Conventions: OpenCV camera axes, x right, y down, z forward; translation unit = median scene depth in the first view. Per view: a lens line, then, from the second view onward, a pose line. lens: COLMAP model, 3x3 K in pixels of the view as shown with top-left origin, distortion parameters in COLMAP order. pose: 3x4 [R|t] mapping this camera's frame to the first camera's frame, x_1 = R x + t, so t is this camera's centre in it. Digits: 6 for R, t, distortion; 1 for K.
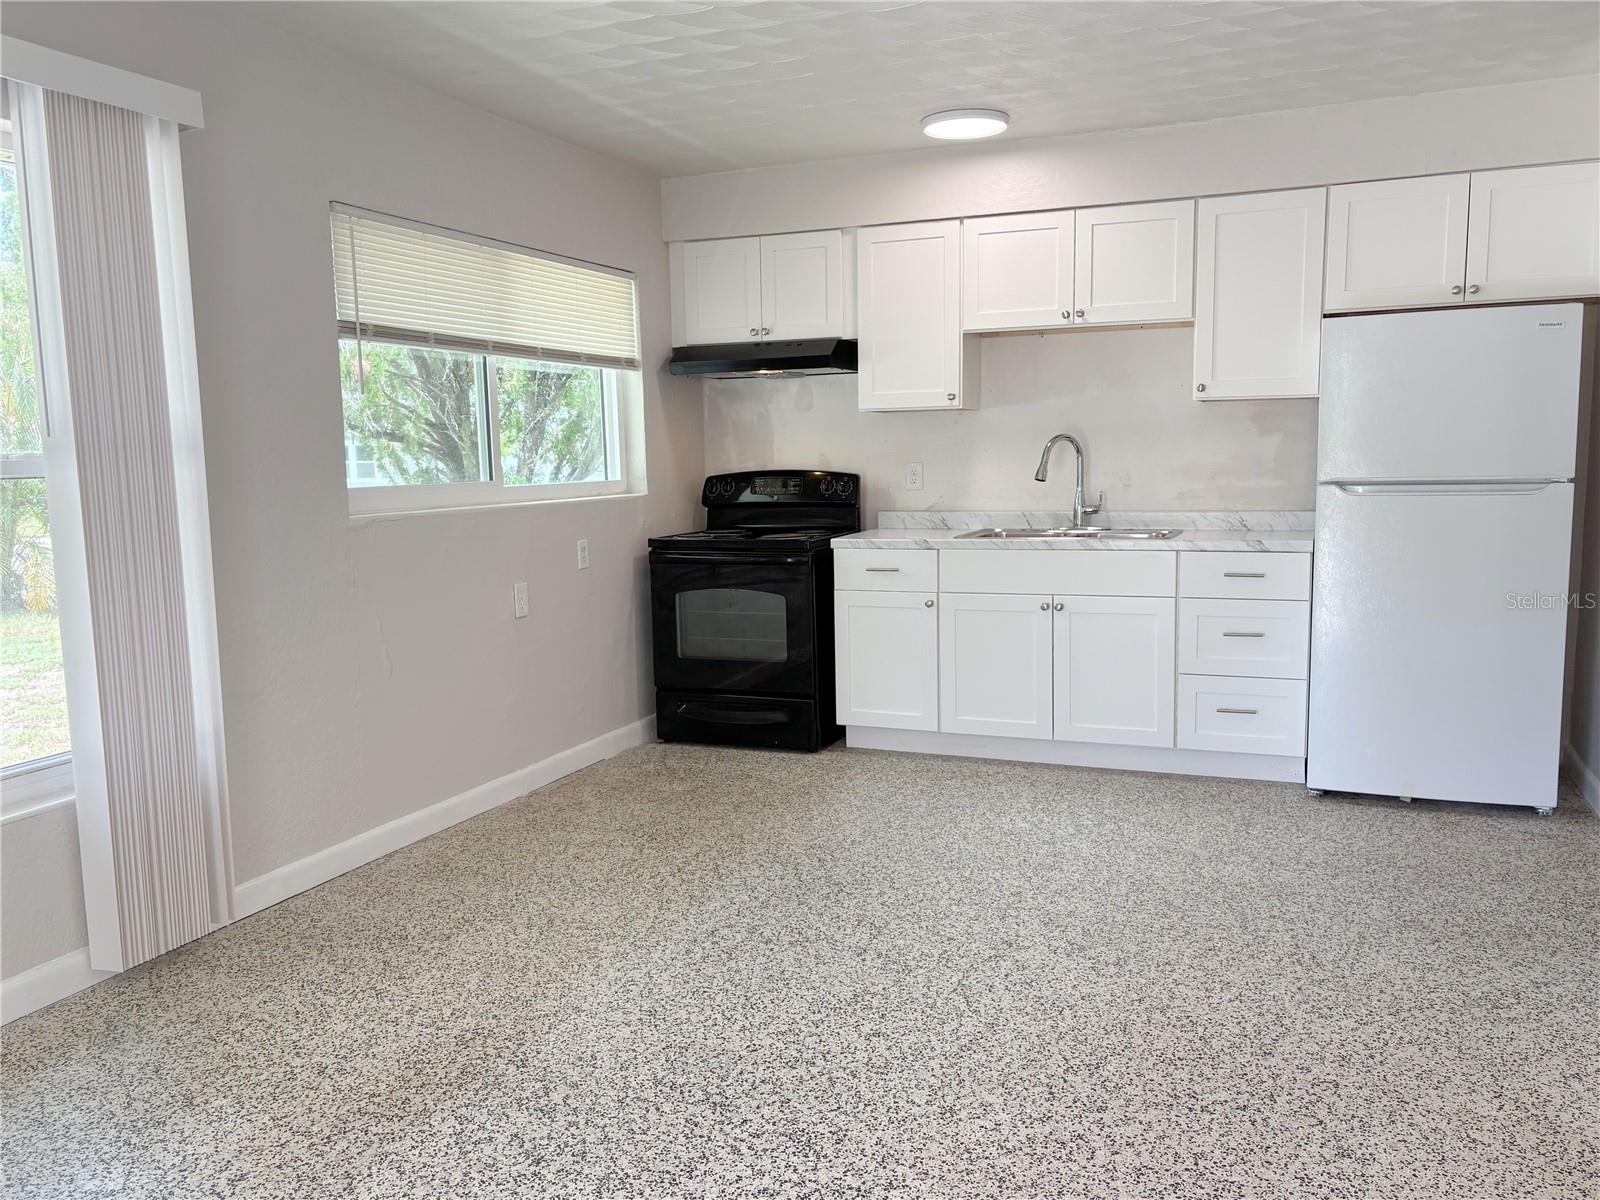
lens RADIAL K [[1278.4, 0, 805.1], [0, 1278.4, 603.3], [0, 0, 1]] dist [0.094125, -0.136715]
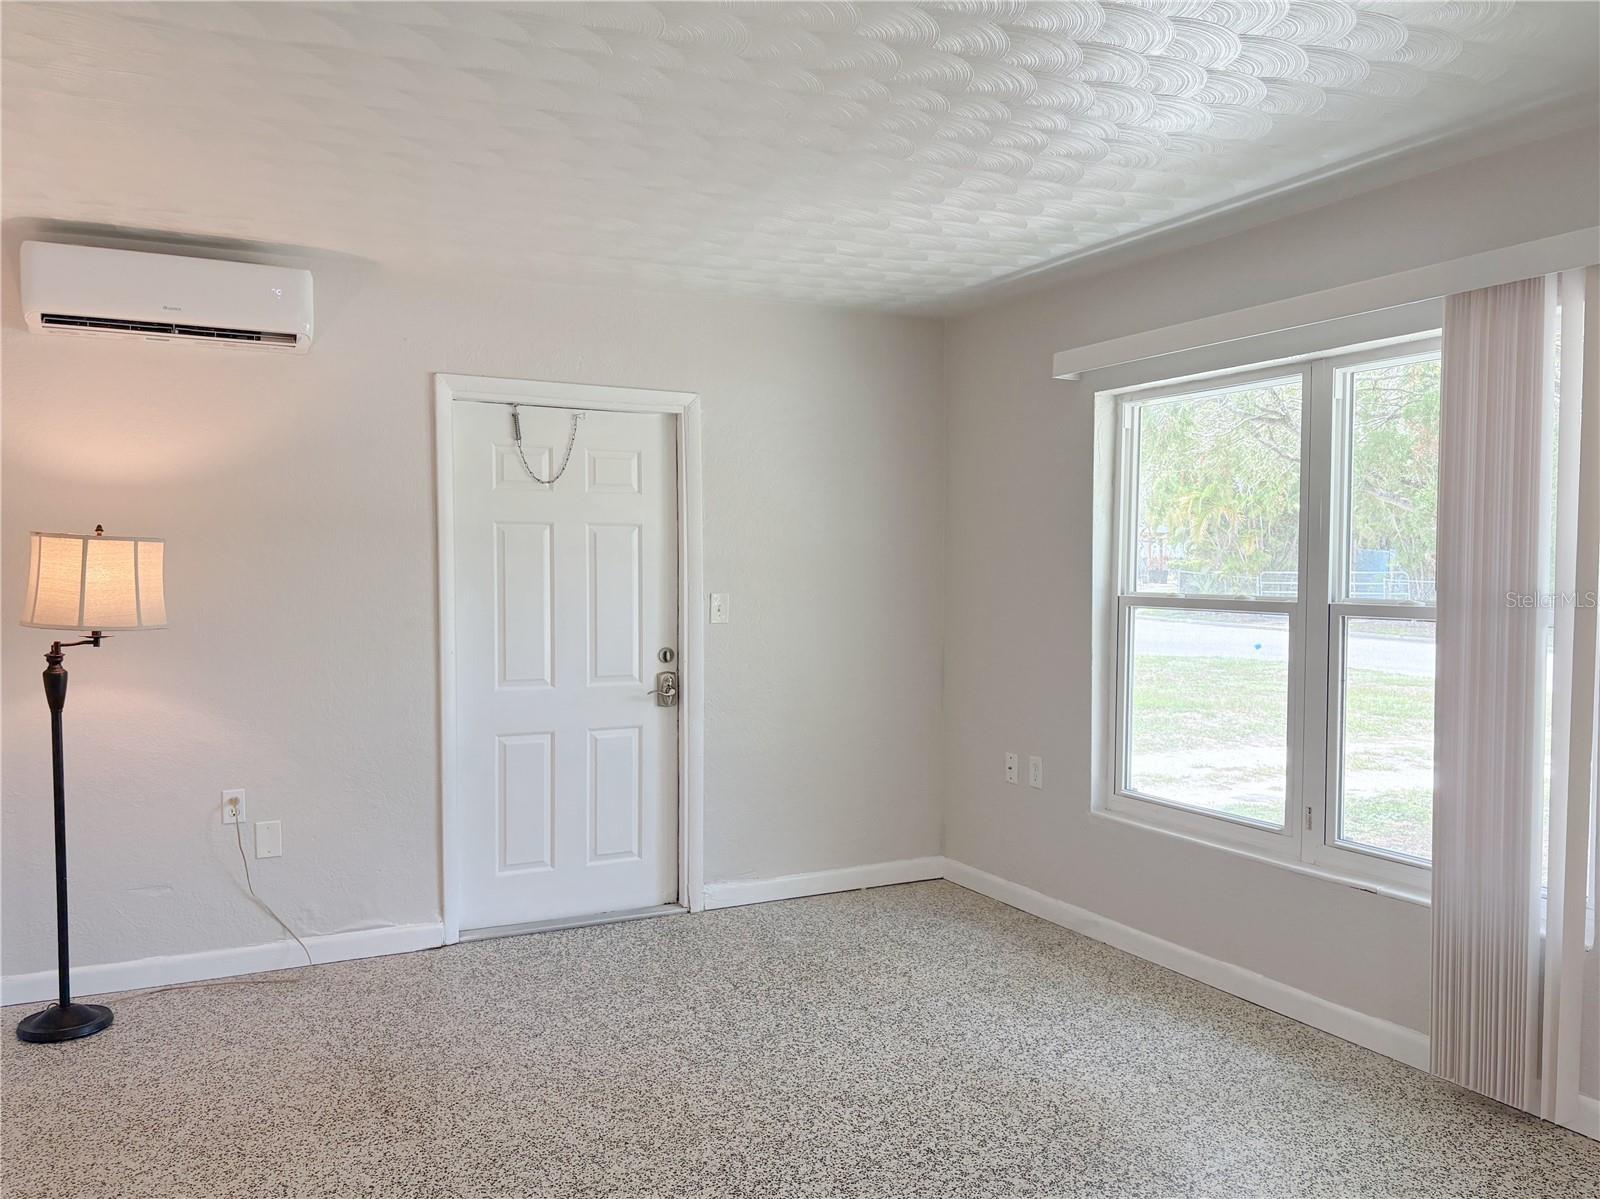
lens RADIAL K [[1244.5, 0, 800.0], [0, 1244.5, 599.5], [0, 0, 1]] dist [0.092748, -0.120352]
pose [[-0.654056, 0.043702, -0.755183, 0.390106], [-0.078646, 0.988991, 0.125348, -0.130055], [0.752347, 0.141377, -0.643418, 0.778429]]
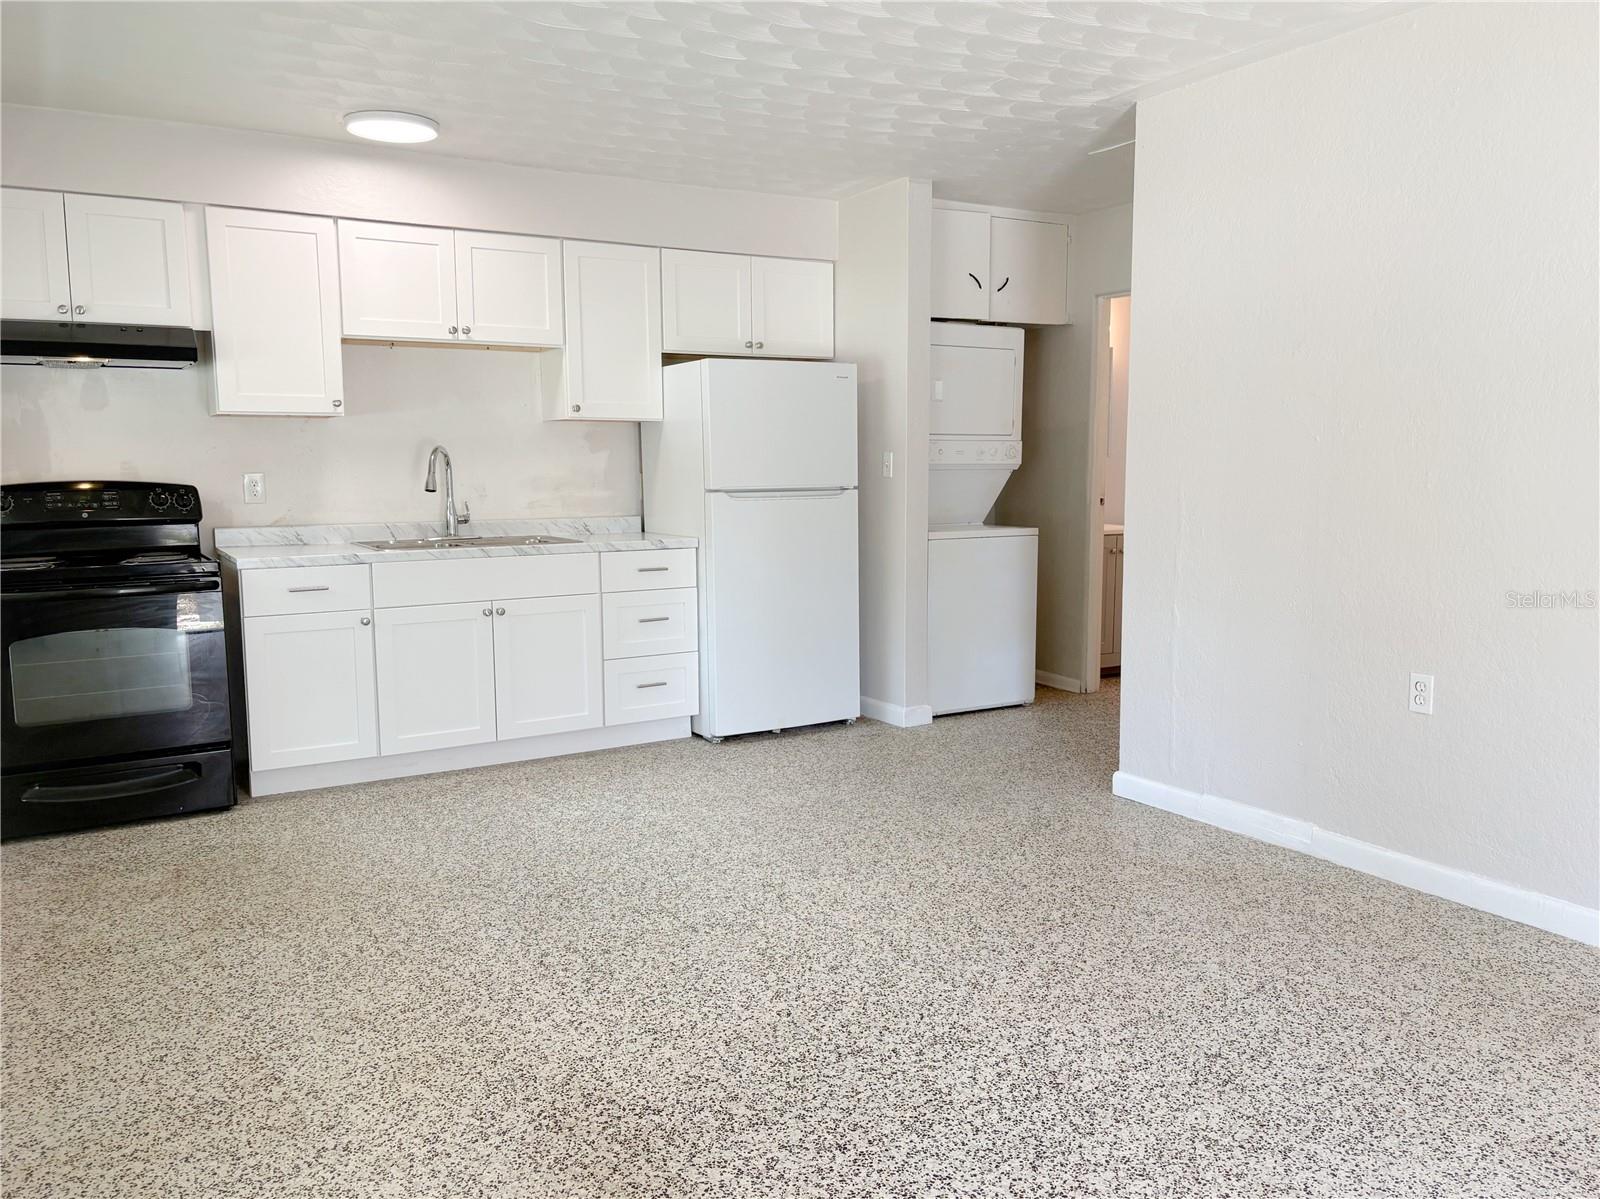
lens RADIAL K [[1244.5, 0, 800.0], [0, 1244.5, 599.5], [0, 0, 1]] dist [0.092748, -0.120352]
pose [[0.596681, -0.076813, 0.798794, -0.463040], [0.091671, 0.995417, 0.027244, -0.012207], [-0.797225, 0.056970, 0.600988, 0.193583]]
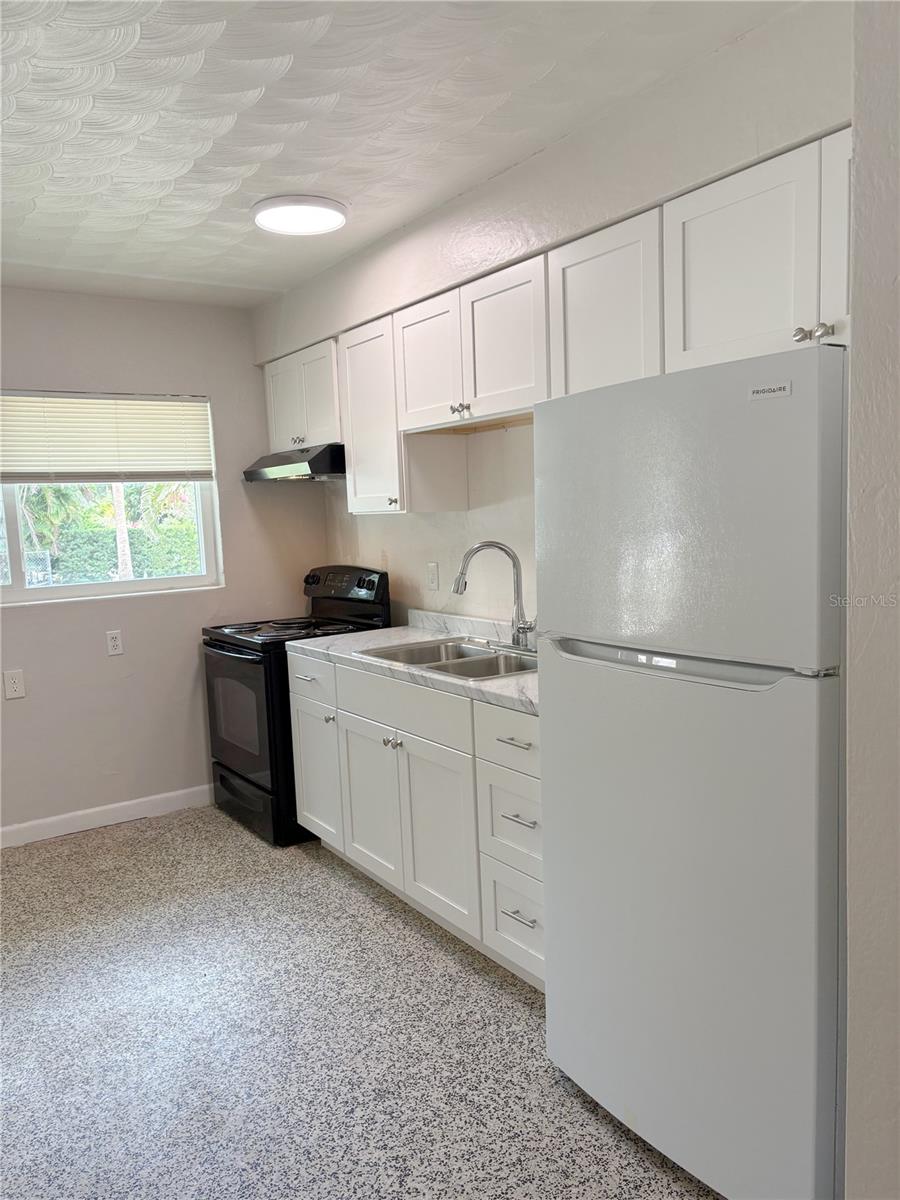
lens RADIAL K [[908.0, 0, 450.0], [0, 908.0, 600.0], [0, 0, 1]] dist [0.048140, -0.034050]
pose [[0.823987, 0.041383, -0.565095, 0.568395], [-0.044594, 0.998972, 0.008132, -0.101204], [0.564851, 0.018499, 0.824986, 0.501756]]
